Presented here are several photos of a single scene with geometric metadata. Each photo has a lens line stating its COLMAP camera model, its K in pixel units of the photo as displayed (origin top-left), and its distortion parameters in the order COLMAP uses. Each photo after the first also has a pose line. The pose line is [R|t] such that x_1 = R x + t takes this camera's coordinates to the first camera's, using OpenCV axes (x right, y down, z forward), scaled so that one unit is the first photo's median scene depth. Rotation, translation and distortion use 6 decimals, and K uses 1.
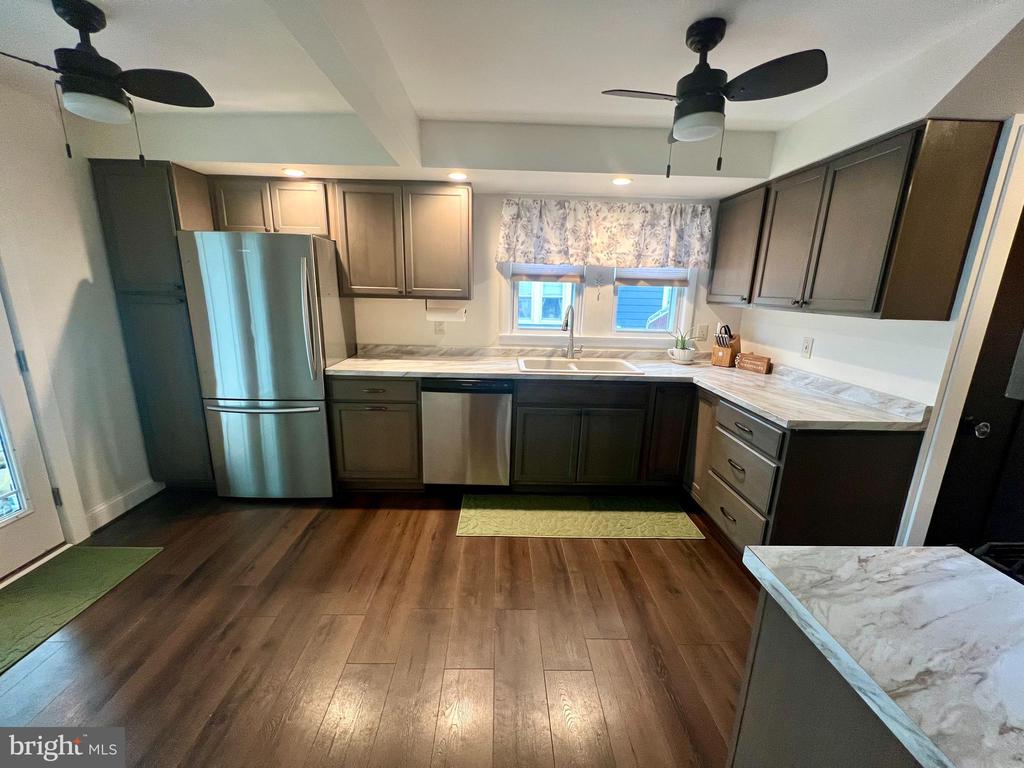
lens RADIAL K [[410.5, 0, 512.0], [0, 410.5, 384.0], [0, 0, 1]] dist [-0.002357, -0.000137]
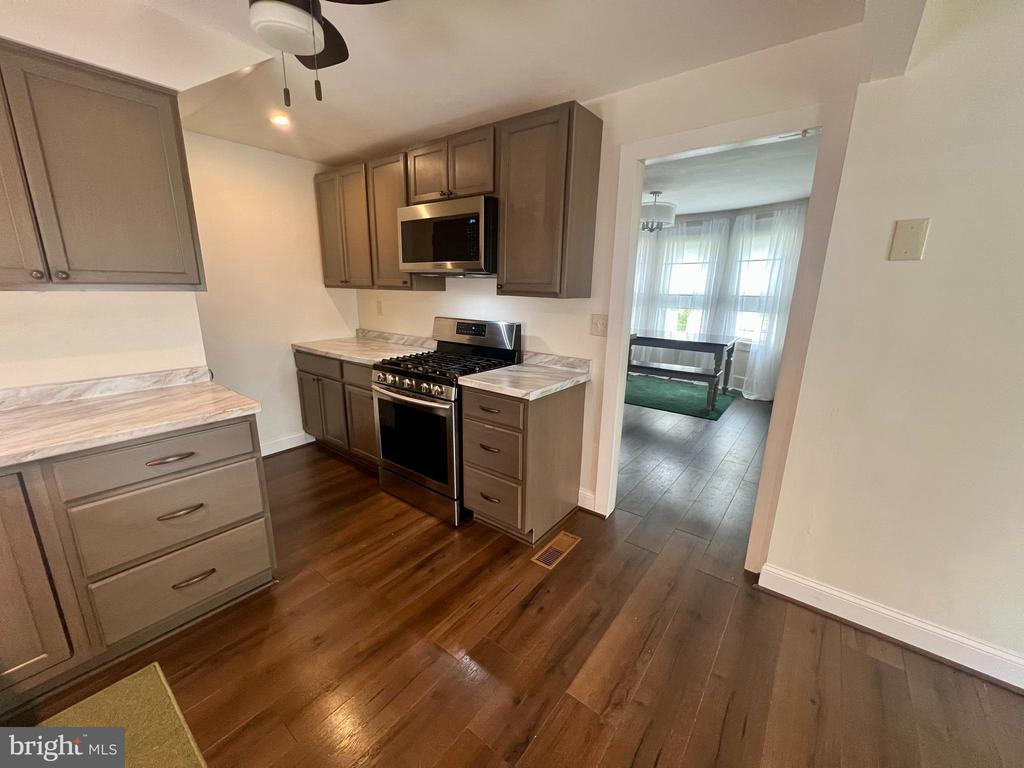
lens RADIAL K [[407.0, 0, 512.0], [0, 407.0, 384.0], [0, 0, 1]] dist [-0.000495, 0.000142]
pose [[-0.772263, -0.187656, 0.606956, -0.211890], [0.105064, 0.904501, 0.413328, -0.178328], [-0.626555, 0.382966, -0.678797, 0.807893]]
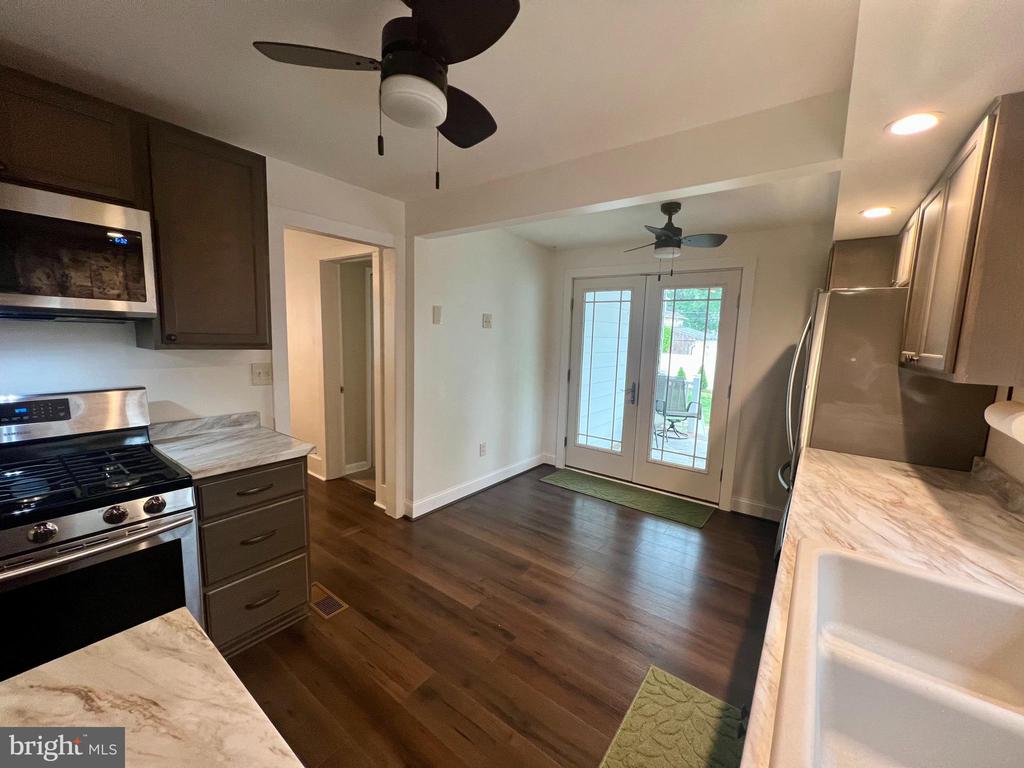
lens RADIAL K [[406.1, 0, 507.3], [0, 406.1, 383.6], [0, 0, 1]] dist [-0.000354, -0.000121]
pose [[-0.631642, 0.051683, -0.773536, 0.503501], [-0.219181, 0.945164, 0.242125, -0.209301], [0.743632, 0.322481, -0.585677, 0.926889]]
